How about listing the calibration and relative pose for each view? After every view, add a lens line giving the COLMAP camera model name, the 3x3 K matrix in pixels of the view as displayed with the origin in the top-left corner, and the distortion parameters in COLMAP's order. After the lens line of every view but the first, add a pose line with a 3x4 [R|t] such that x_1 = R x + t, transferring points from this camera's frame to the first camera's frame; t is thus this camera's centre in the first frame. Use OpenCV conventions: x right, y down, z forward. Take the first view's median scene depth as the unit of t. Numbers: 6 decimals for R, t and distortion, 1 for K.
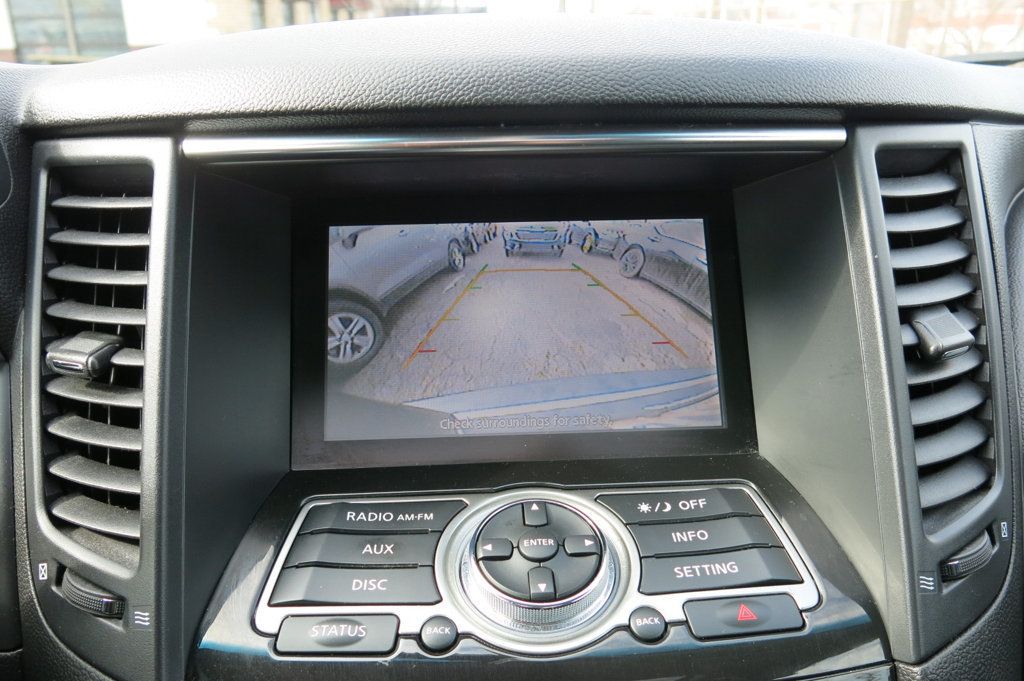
lens RADIAL K [[839.8, 0, 519.4], [0, 839.8, 340.1], [0, 0, 1]] dist [-0.026726, -0.004218]
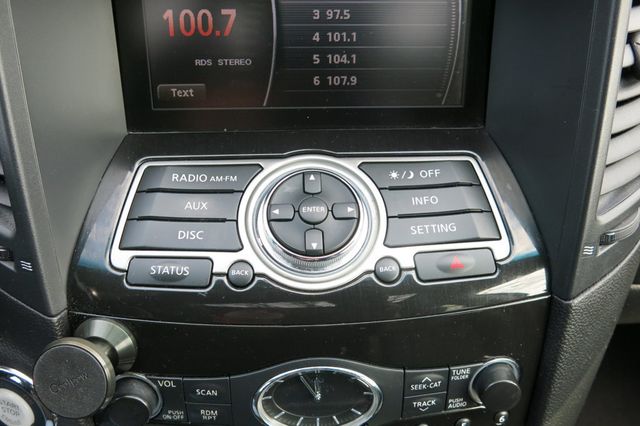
lens RADIAL K [[524.9, 0, 319.1], [0, 524.9, 212.7], [0, 0, 1]] dist [-0.026726, -0.004218]
pose [[0.999410, 0.028989, 0.018439, 0.015850], [-0.034316, 0.868327, 0.494804, -0.169710], [-0.001668, -0.495144, 0.868809, 0.251614]]
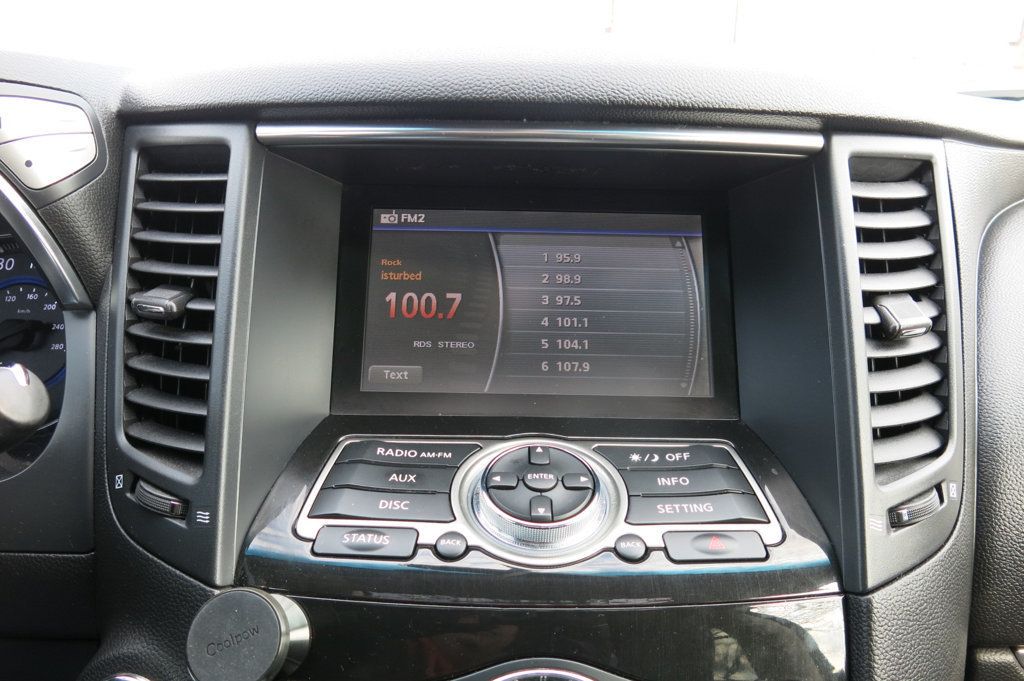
lens RADIAL K [[839.8, 0, 516.6], [0, 839.8, 337.9], [0, 0, 1]] dist [-0.026726, -0.004218]
pose [[0.998501, 0.041226, -0.035994, 0.022881], [-0.042605, 0.998352, -0.038439, 0.093182], [0.034350, 0.039915, 0.998612, -0.165282]]
